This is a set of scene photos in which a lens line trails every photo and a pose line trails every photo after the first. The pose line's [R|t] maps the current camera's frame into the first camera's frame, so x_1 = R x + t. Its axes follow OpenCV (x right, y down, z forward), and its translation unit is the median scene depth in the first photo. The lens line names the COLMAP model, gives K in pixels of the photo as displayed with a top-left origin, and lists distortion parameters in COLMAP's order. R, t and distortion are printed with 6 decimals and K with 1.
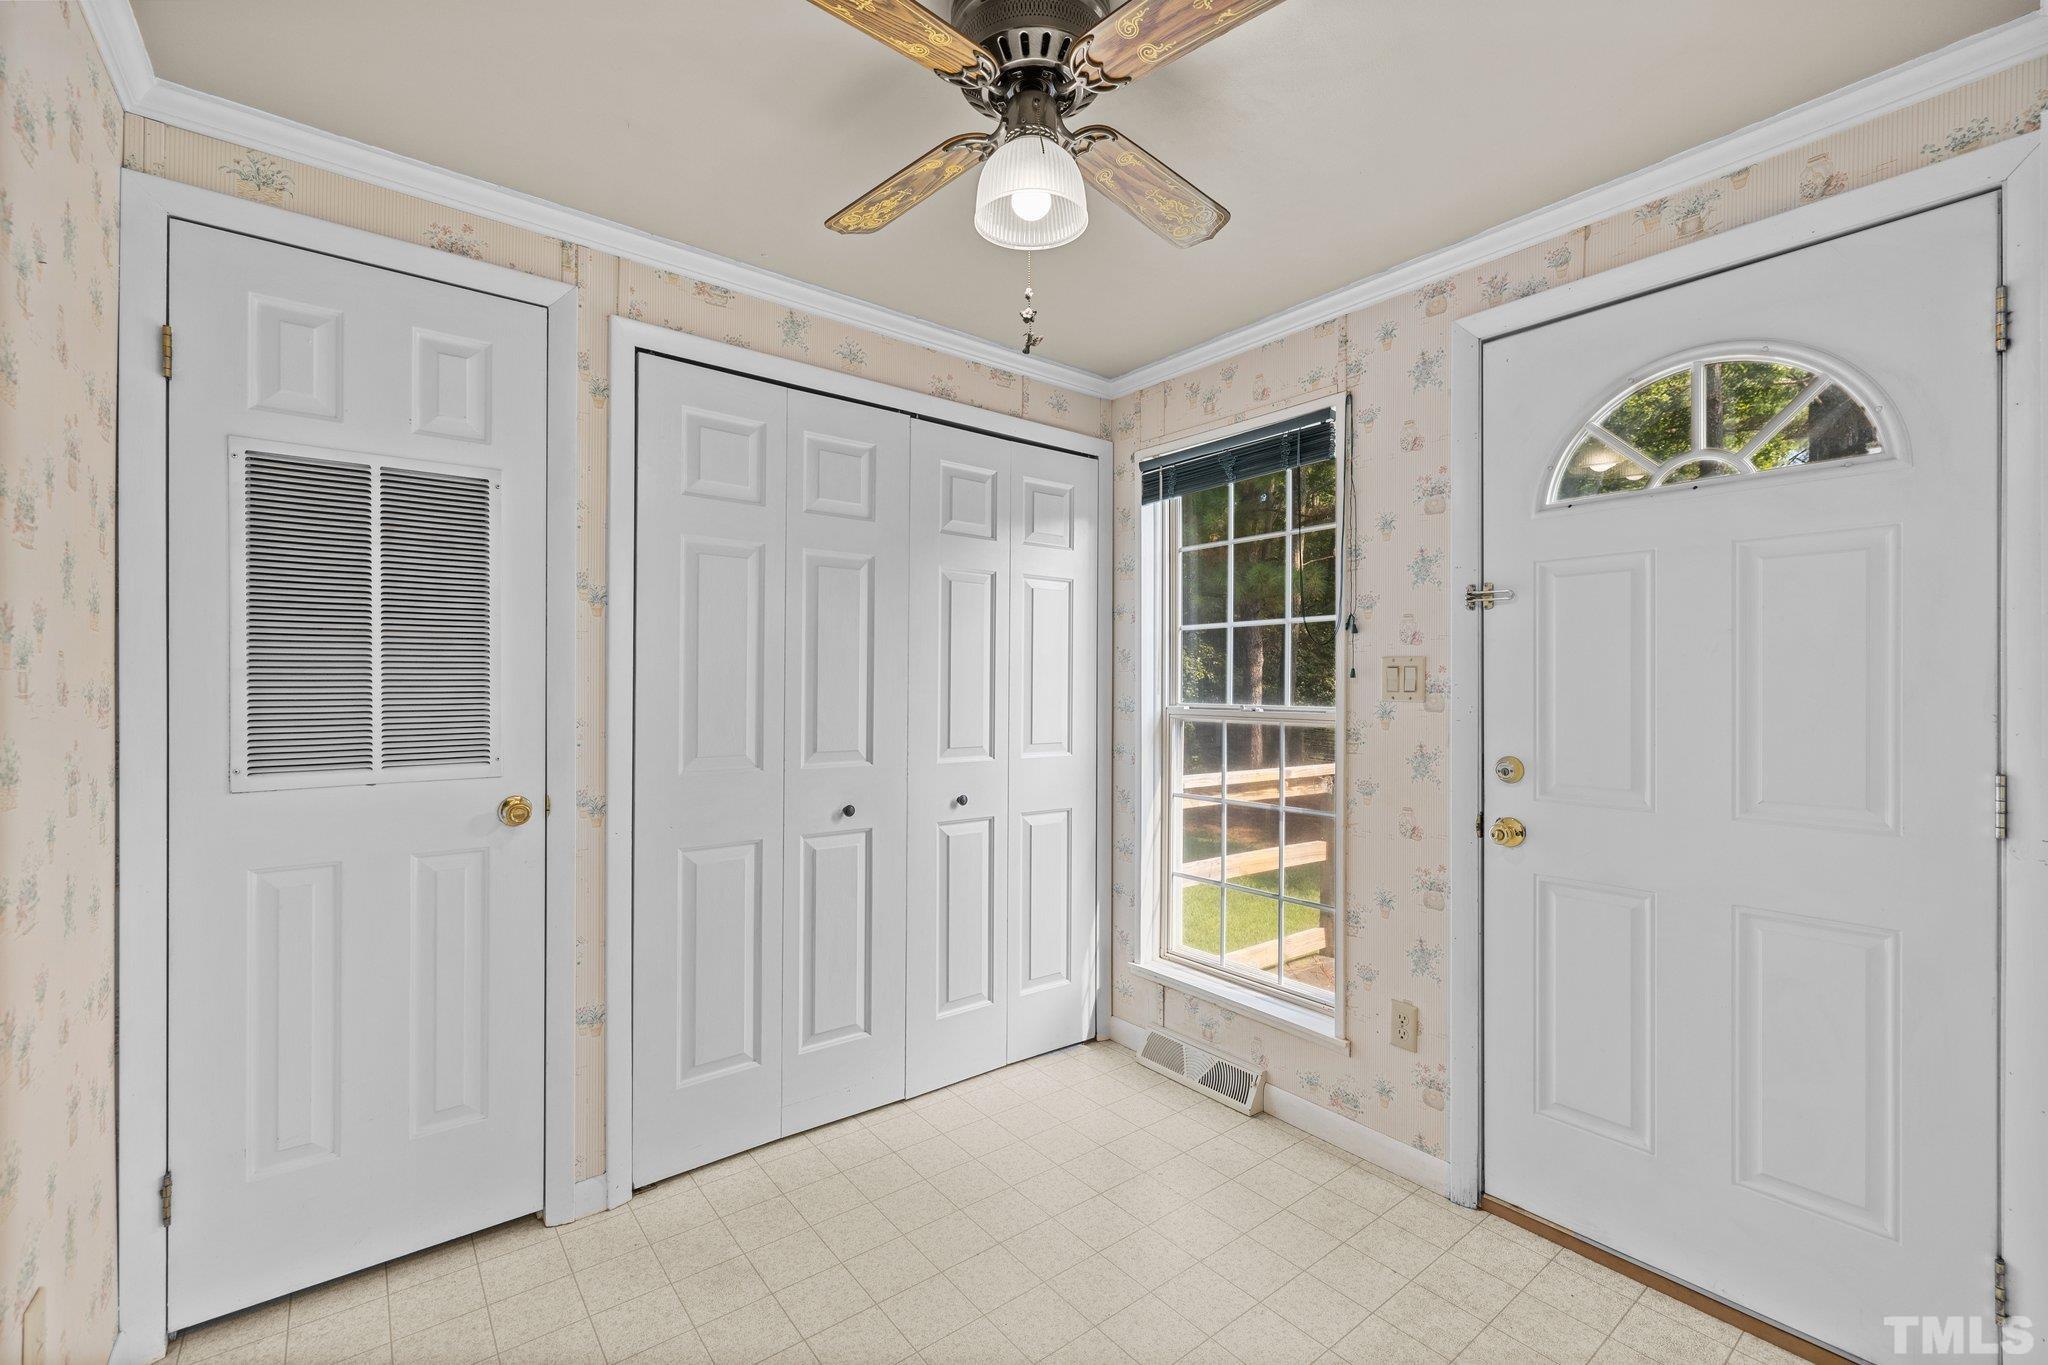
lens RADIAL K [[860.1, 0, 1021.6], [0, 860.1, 686.4], [0, 0, 1]] dist [-0.002497, 0.001181]
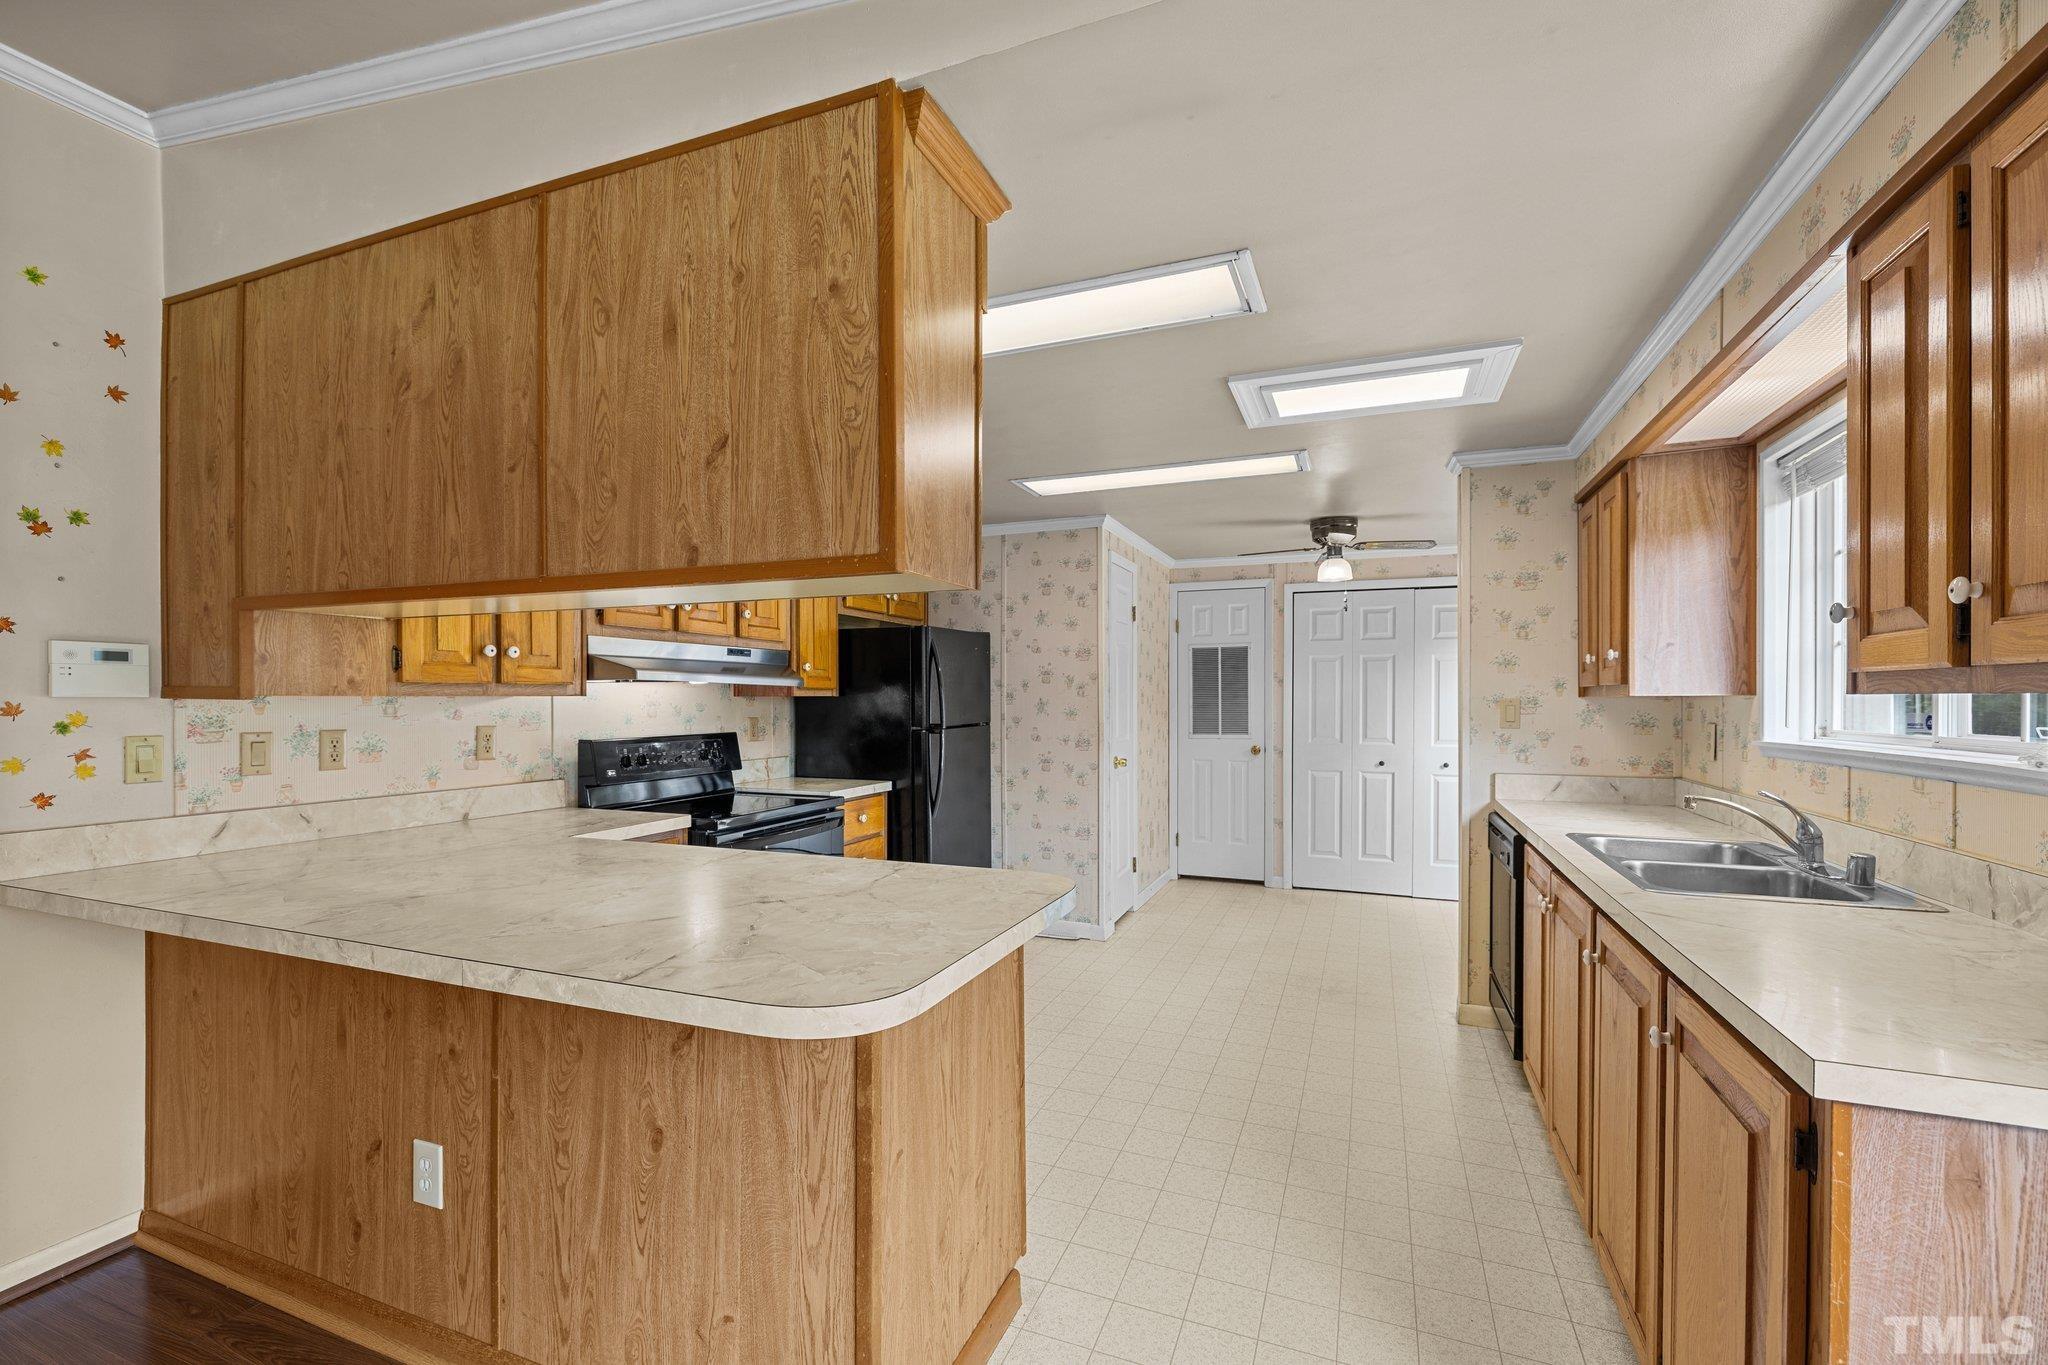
lens RADIAL K [[860.1, 0, 1028.1], [0, 860.1, 702.3], [0, 0, 1]] dist [-0.002497, 0.001181]
pose [[0.499419, -0.000075, -0.866361, 1.593959], [0.002393, 0.999996, 0.001293, -0.034221], [0.866357, -0.002720, 0.499417, -1.199004]]
